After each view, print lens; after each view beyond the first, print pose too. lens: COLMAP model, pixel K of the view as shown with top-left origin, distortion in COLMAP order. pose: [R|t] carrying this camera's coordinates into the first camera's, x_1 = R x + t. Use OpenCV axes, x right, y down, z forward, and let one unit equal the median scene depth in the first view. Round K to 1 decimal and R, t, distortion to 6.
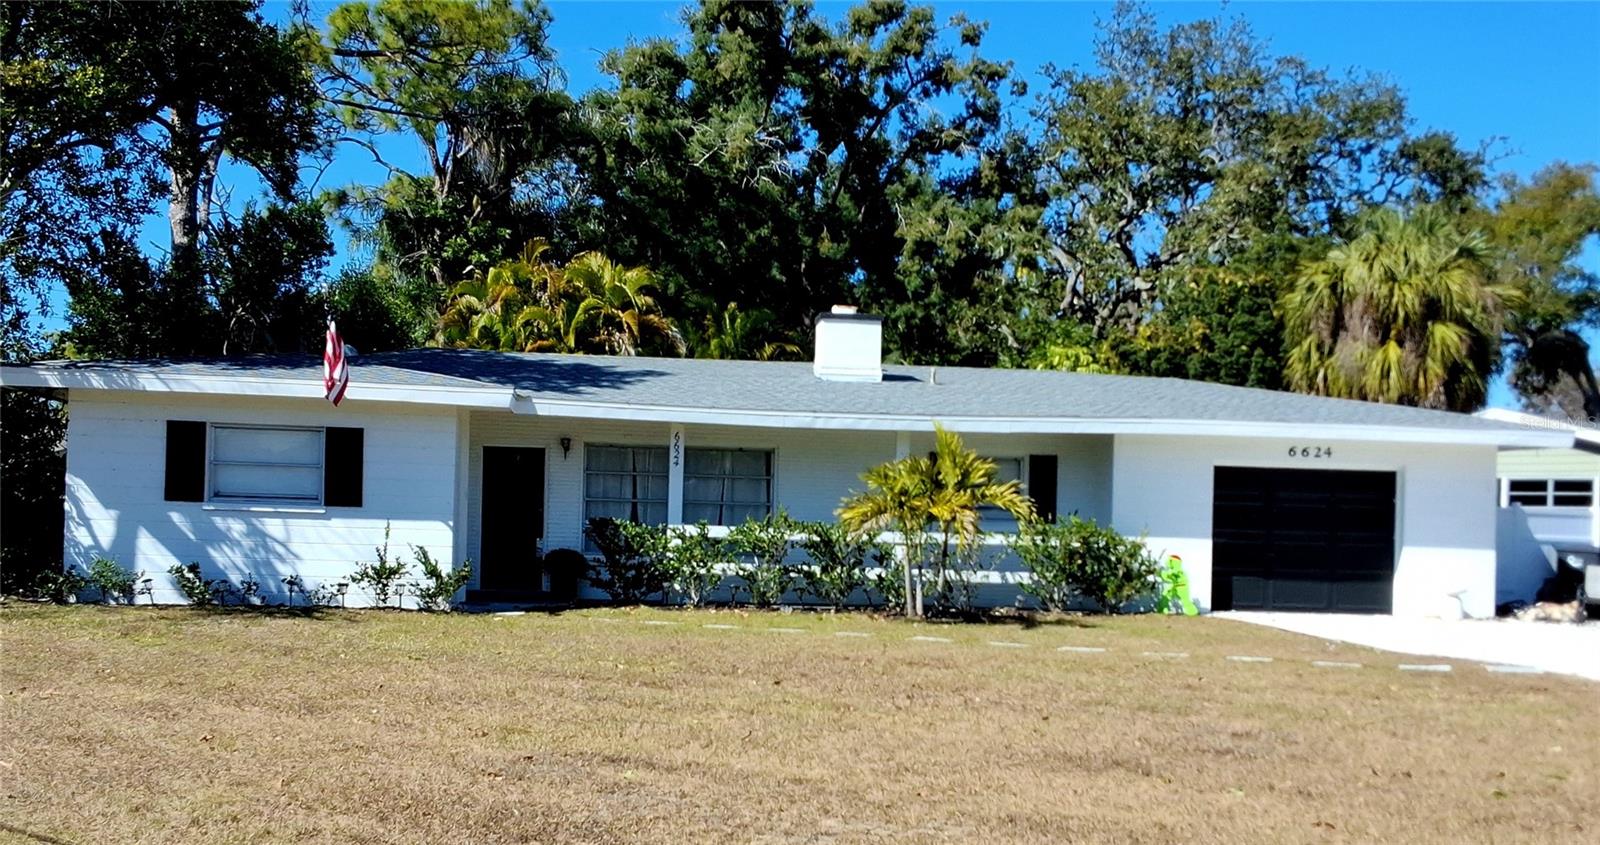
lens RADIAL K [[1604.9, 0, 827.4], [0, 1604.9, 353.1], [0, 0, 1]] dist [0.000093, -0.008802]
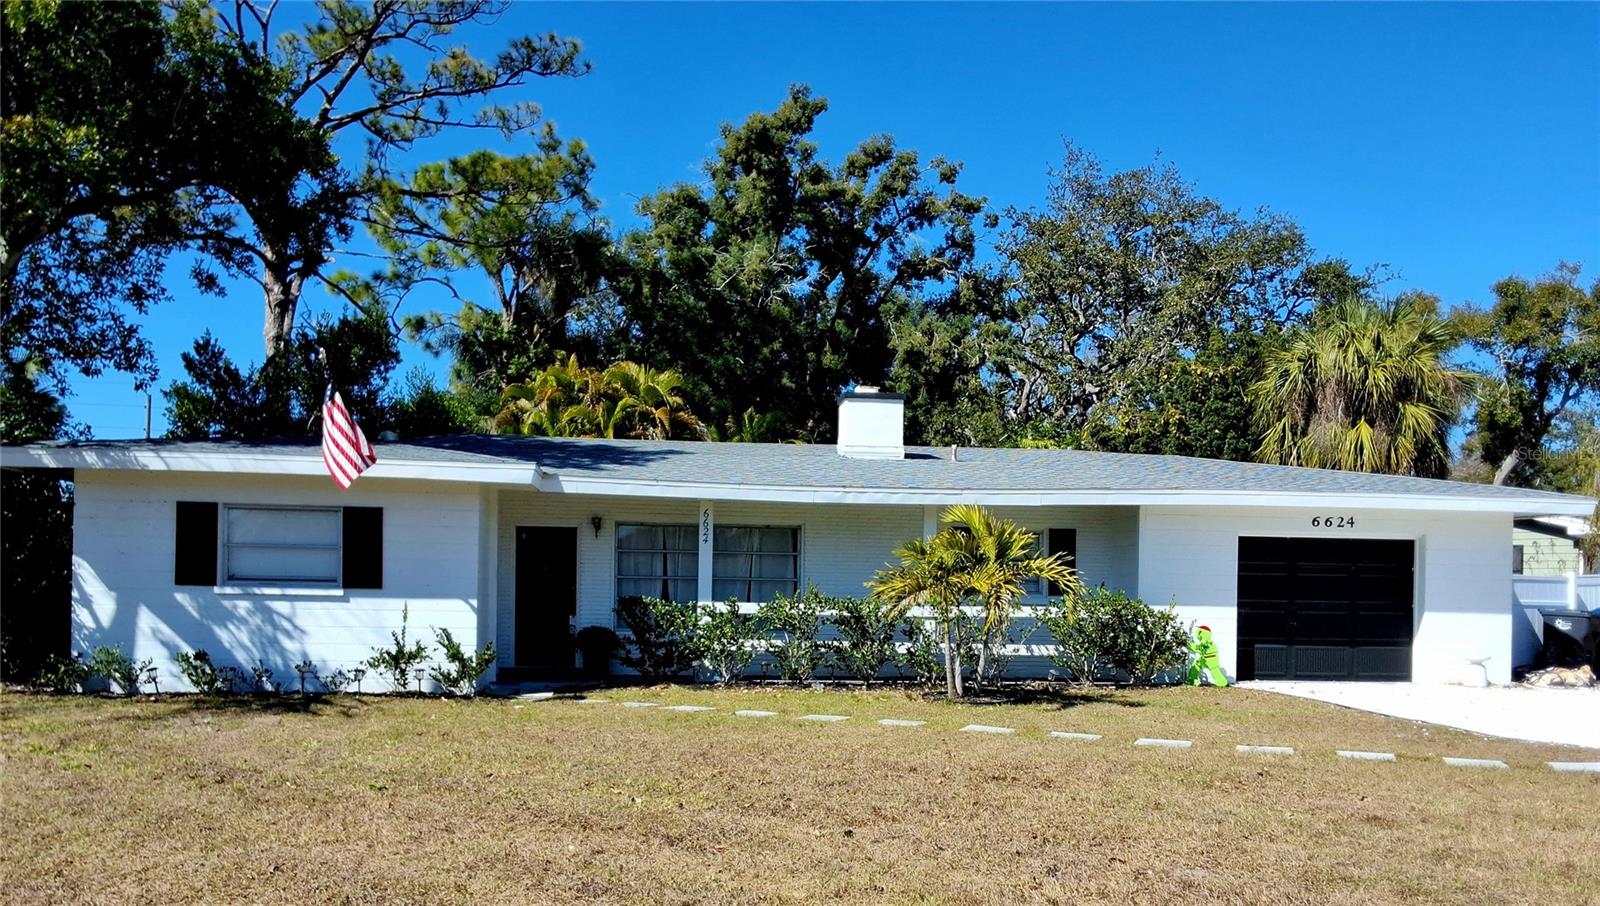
lens RADIAL K [[1318.7, 0, 800.0], [0, 1318.7, 453.0], [0, 0, 1]] dist [-0.001442, 0.003330]
pose [[0.999695, -0.013391, -0.020762, -0.010355], [0.013409, 0.999910, 0.000751, 0.008557], [0.020750, -0.001029, 0.999784, 0.106873]]
